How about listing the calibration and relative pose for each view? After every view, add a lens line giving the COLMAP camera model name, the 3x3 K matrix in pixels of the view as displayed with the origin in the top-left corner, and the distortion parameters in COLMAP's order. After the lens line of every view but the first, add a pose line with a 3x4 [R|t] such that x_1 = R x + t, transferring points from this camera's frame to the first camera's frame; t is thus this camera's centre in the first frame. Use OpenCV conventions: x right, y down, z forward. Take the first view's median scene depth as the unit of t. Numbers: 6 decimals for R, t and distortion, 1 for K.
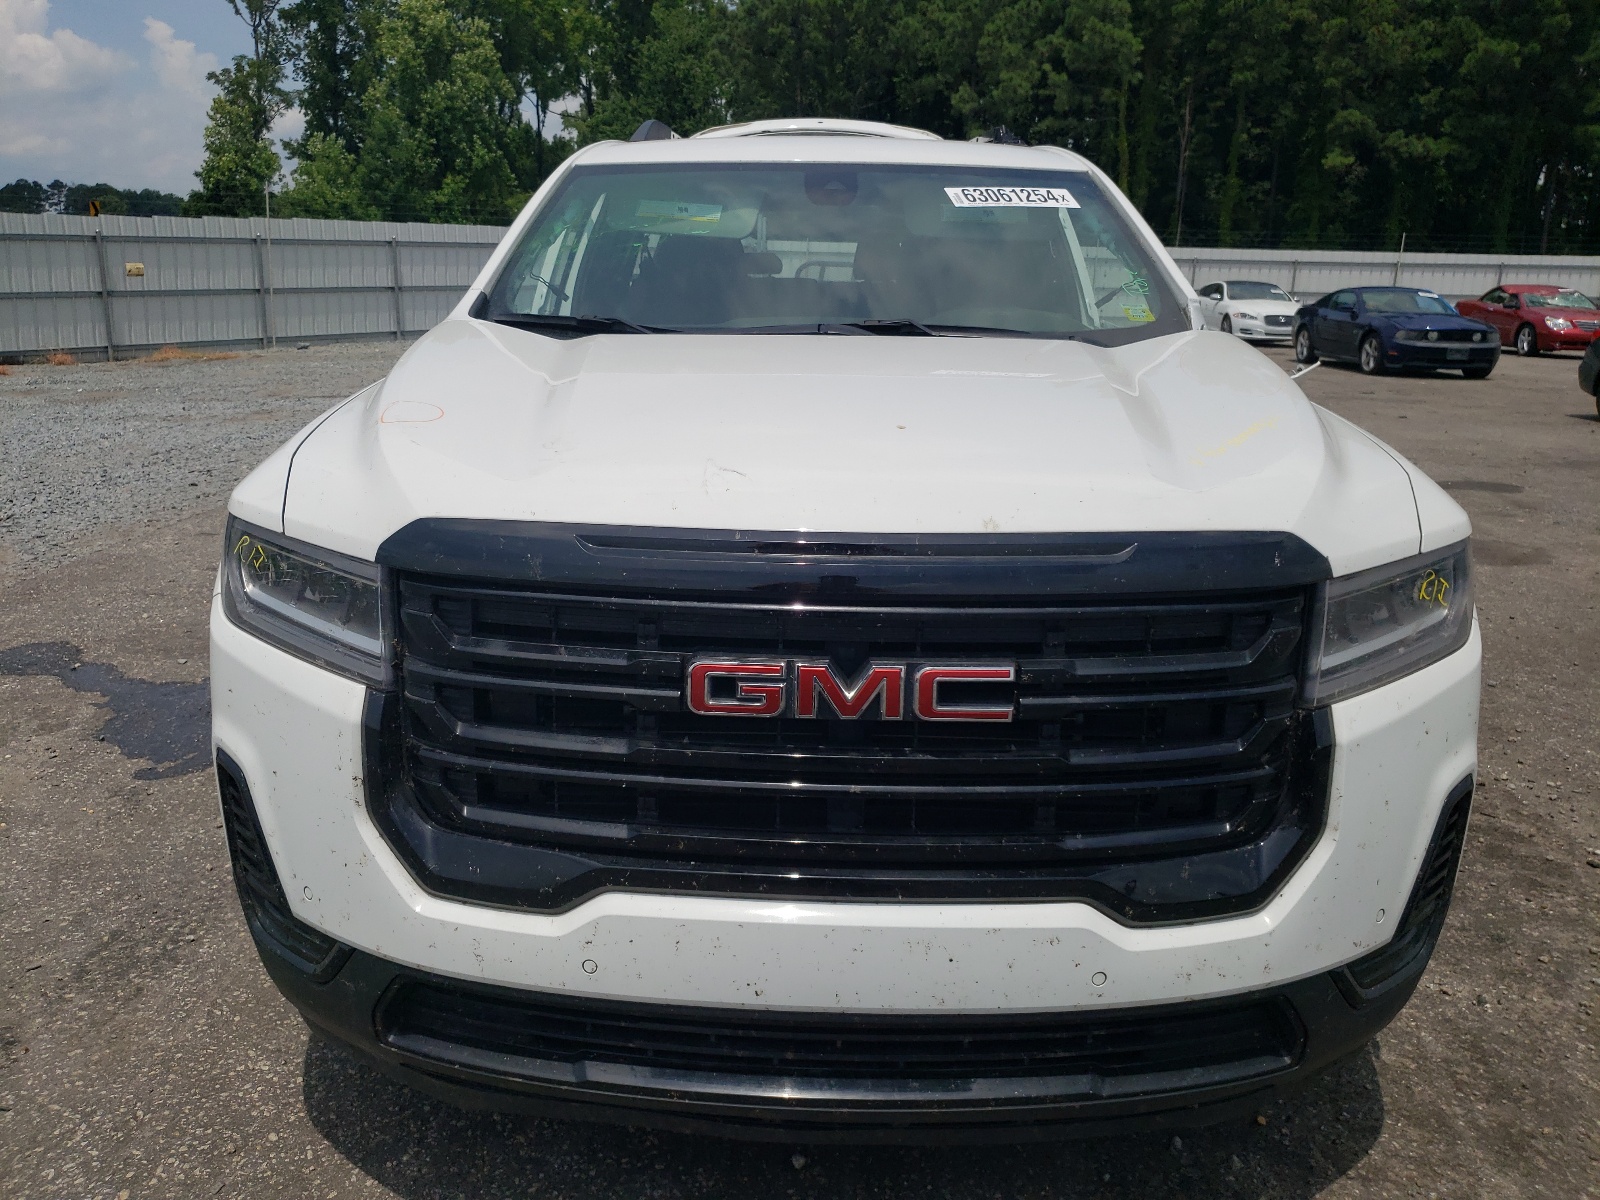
lens RADIAL K [[1267.9, 0, 800.0], [0, 1267.9, 600.0], [0, 0, 1]] dist [0.013545, 0.013511]
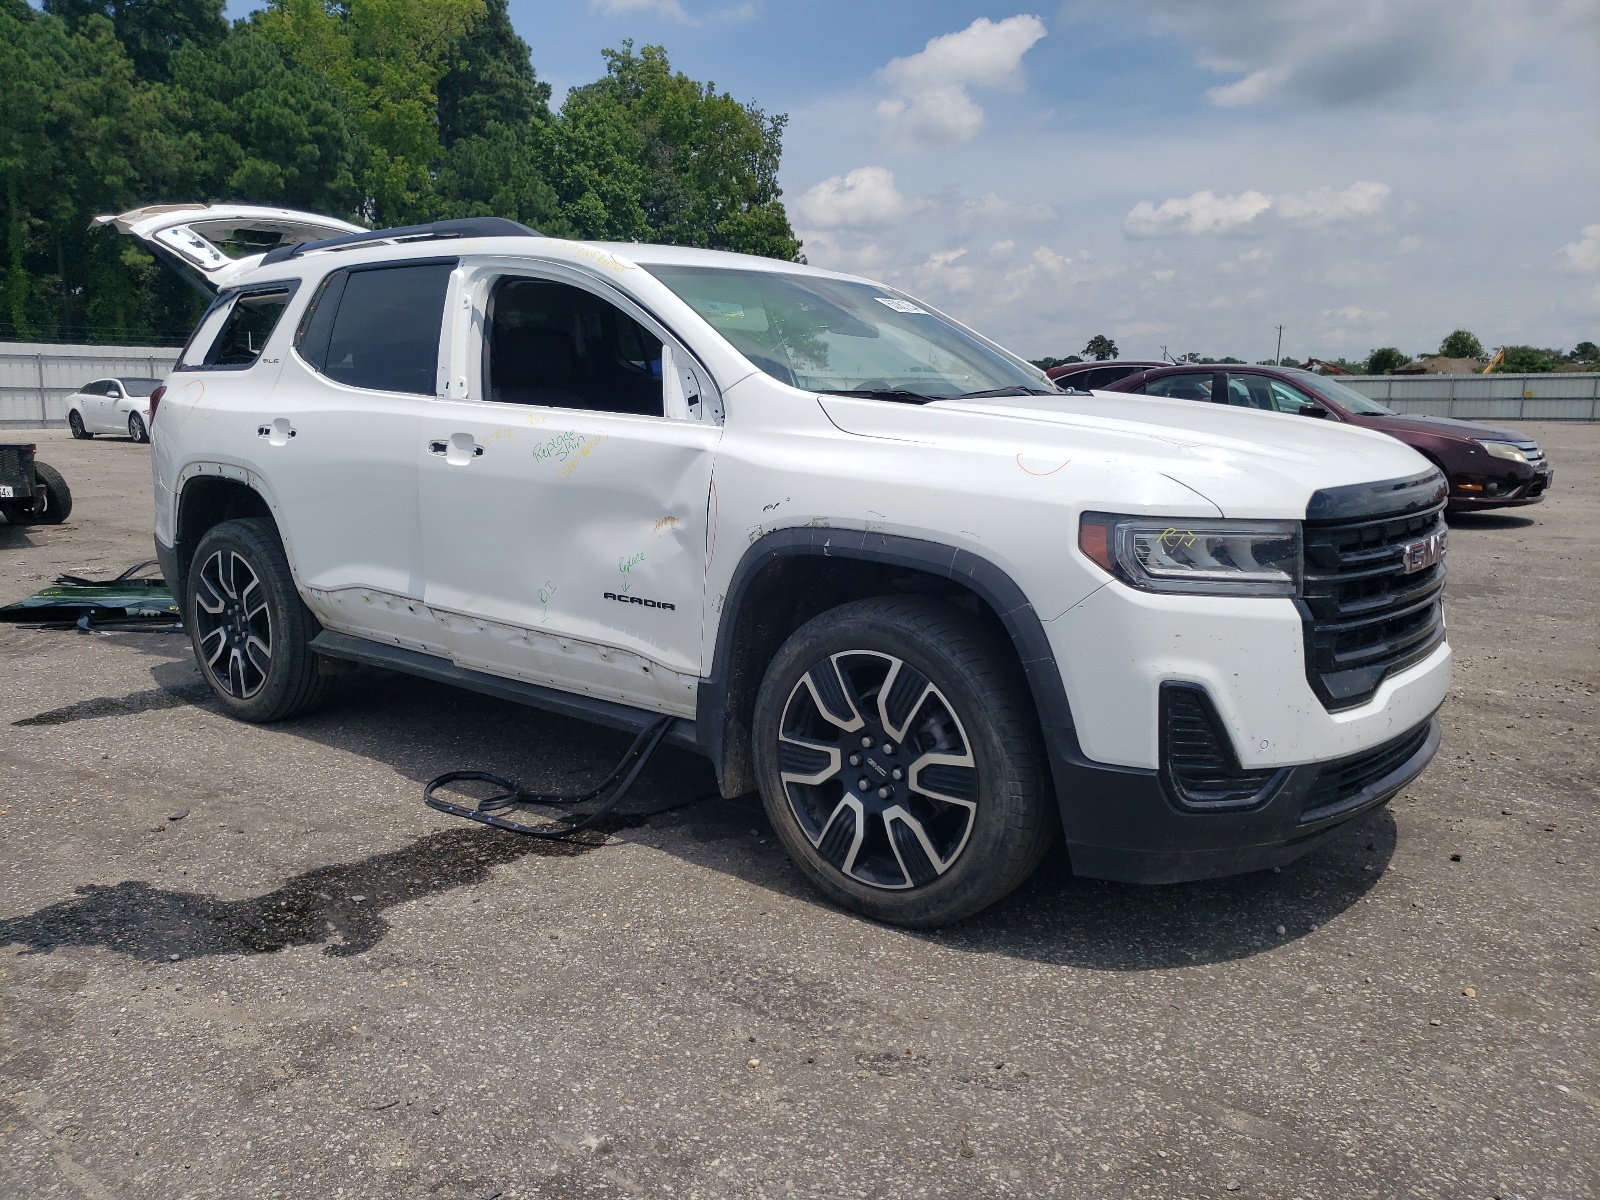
lens RADIAL K [[1267.9, 0, 800.0], [0, 1267.9, 600.0], [0, 0, 1]] dist [0.013545, 0.013511]
pose [[0.611529, -0.149919, 0.776889, -1.574042], [0.206100, 0.978171, 0.026530, -0.084128], [-0.763908, 0.143893, 0.629078, 0.351362]]
